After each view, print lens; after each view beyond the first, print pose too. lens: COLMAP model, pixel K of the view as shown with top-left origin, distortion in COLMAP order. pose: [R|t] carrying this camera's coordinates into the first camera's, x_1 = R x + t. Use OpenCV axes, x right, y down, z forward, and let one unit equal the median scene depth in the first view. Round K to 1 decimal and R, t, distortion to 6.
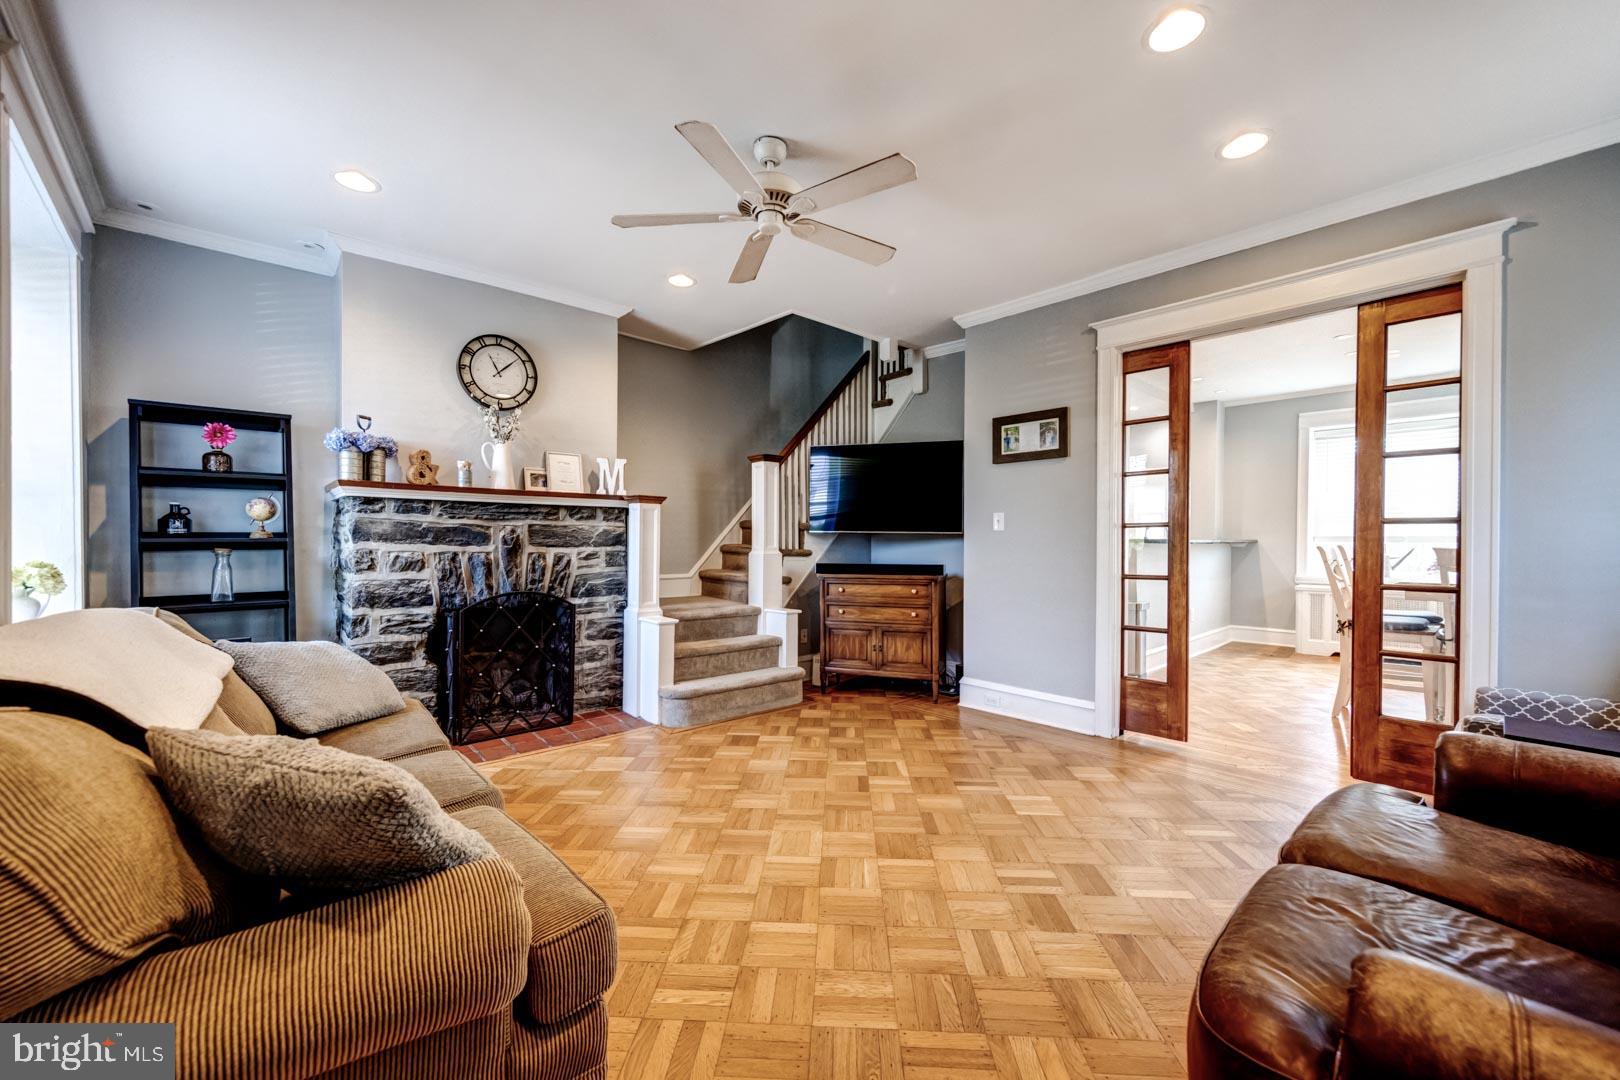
lens RADIAL K [[655.3, 0, 801.7], [0, 655.3, 549.2], [0, 0, 1]] dist [0.001380, 0.000060]
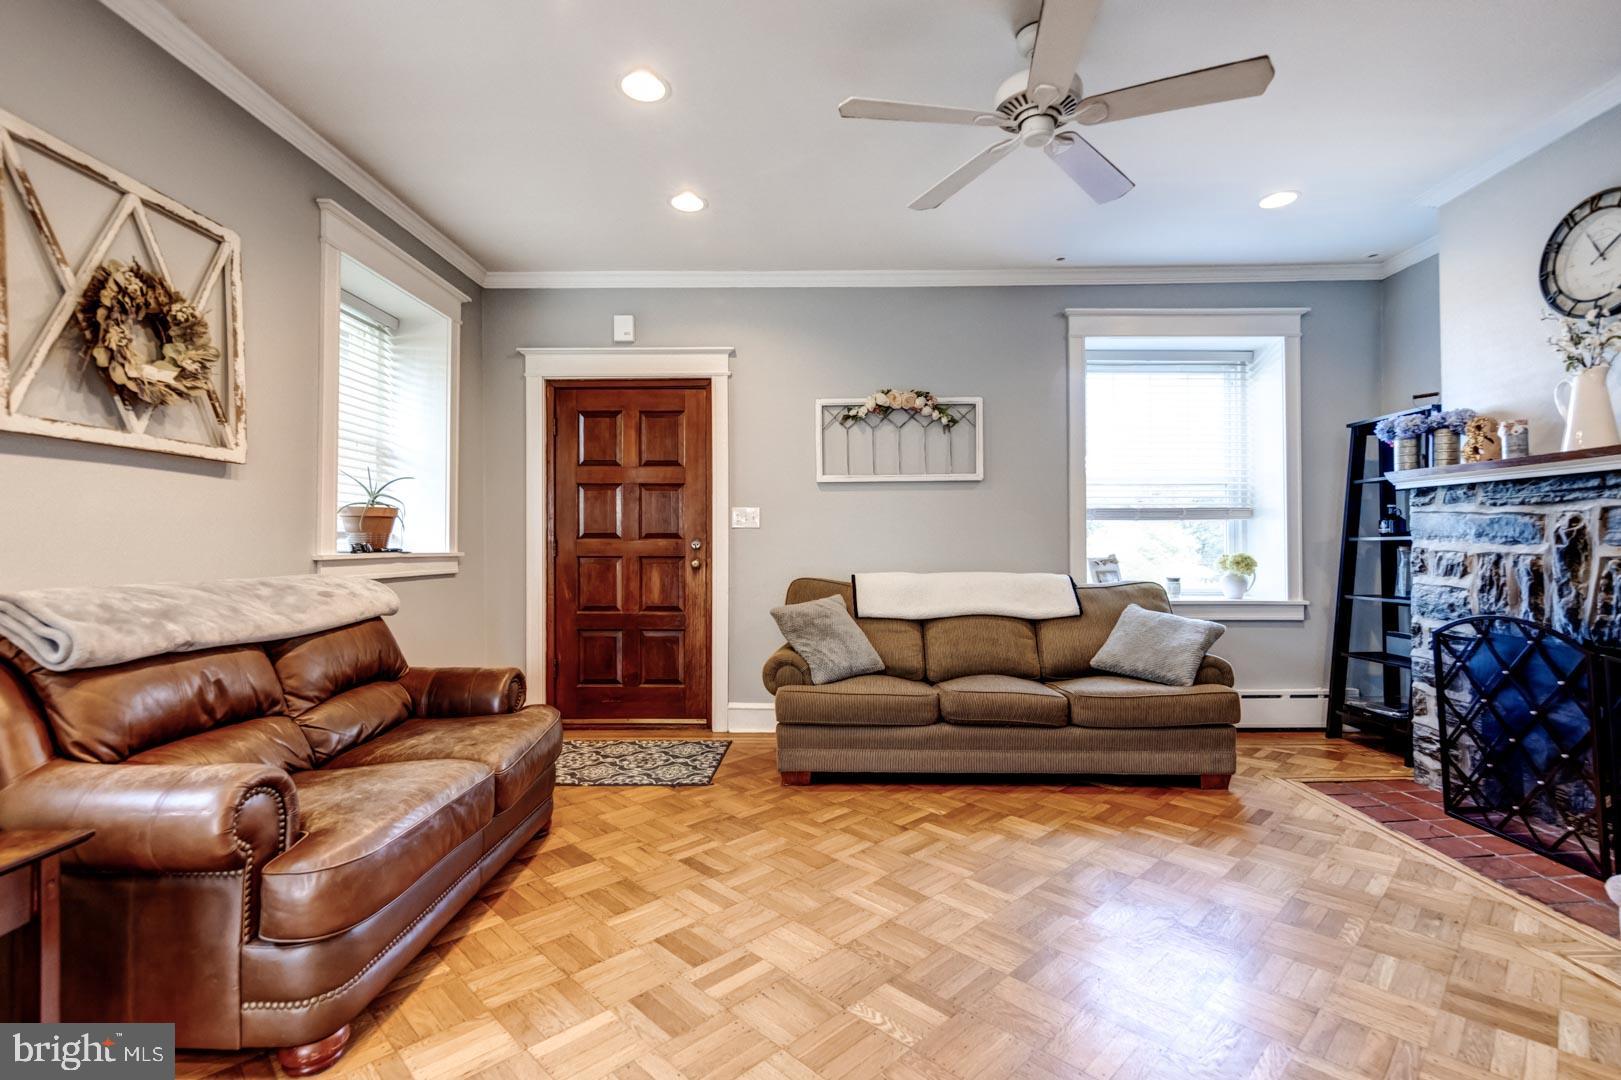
lens RADIAL K [[717.7, 0, 811.9], [0, 717.7, 540.0], [0, 0, 1]] dist [0.004172, -0.000479]
pose [[-0.676498, -0.003420, -0.736436, 0.502622], [-0.005882, 0.999982, 0.000759, -0.005781], [0.736421, 0.004845, -0.676506, 0.907416]]
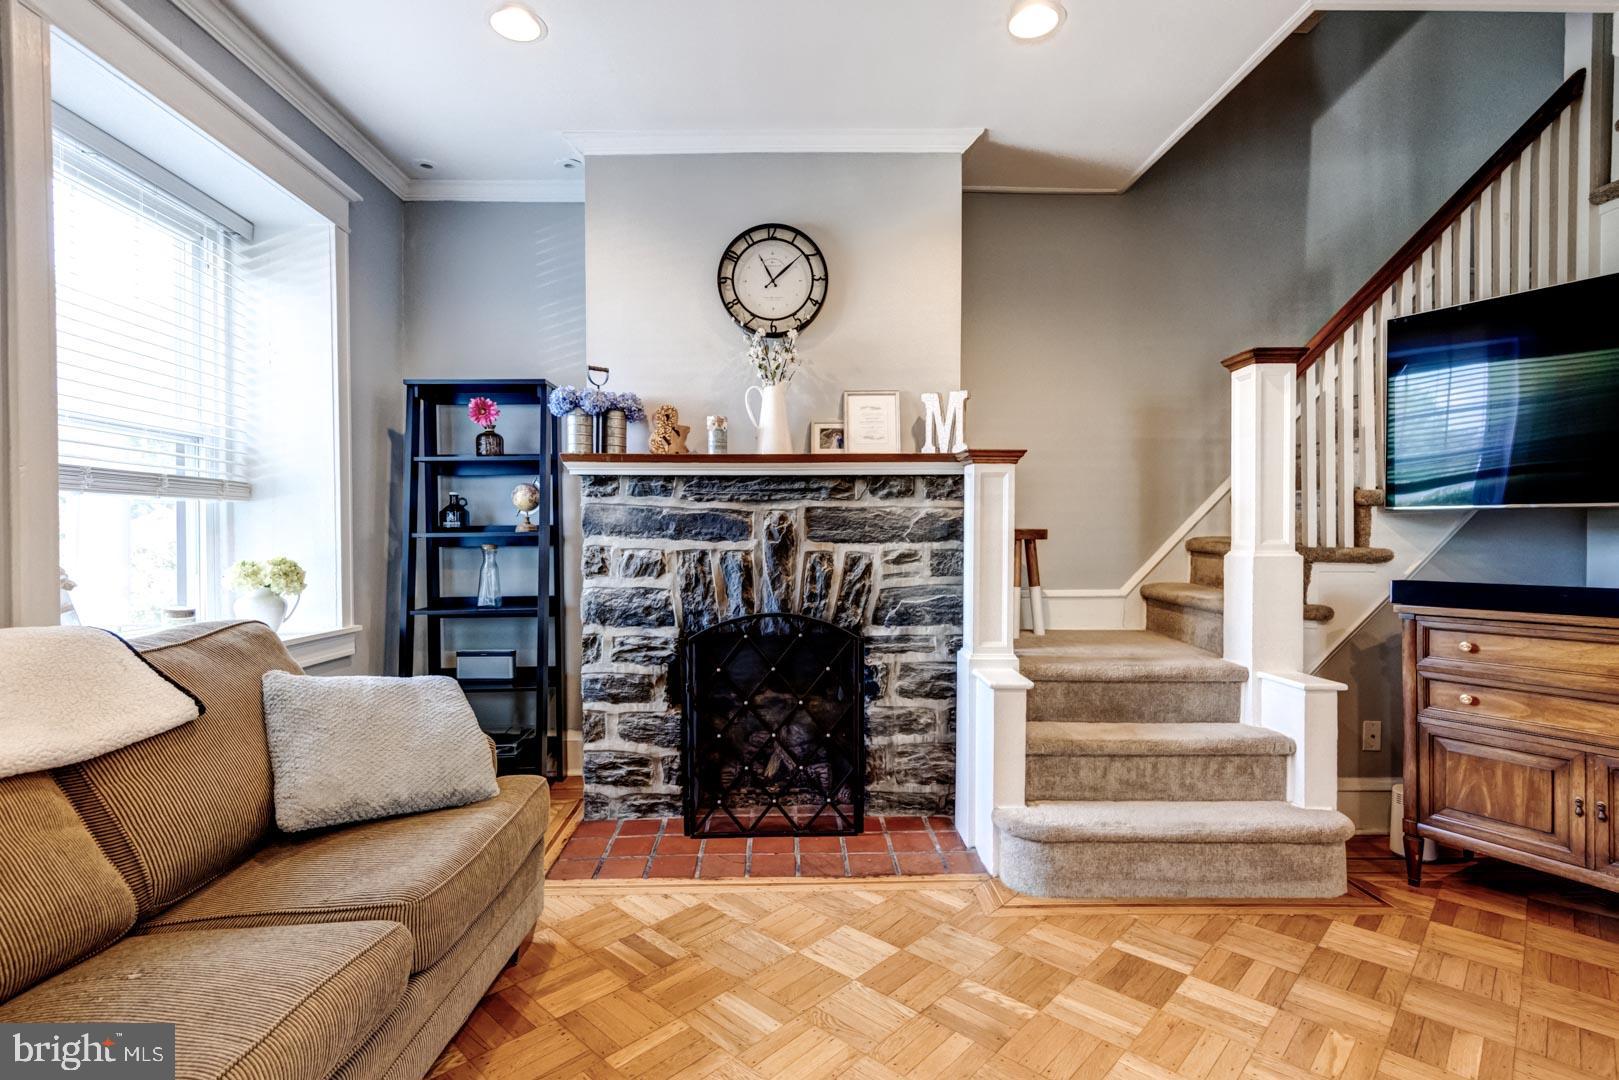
lens RADIAL K [[779.5, 0, 799.7], [0, 779.5, 547.5], [0, 0, 1]] dist [0.009982, 0.000228]
pose [[0.757637, 0.004015, -0.652664, 0.075344], [-0.001806, 0.999990, 0.004055, -0.001766], [0.652674, -0.001893, 0.757637, 0.413603]]
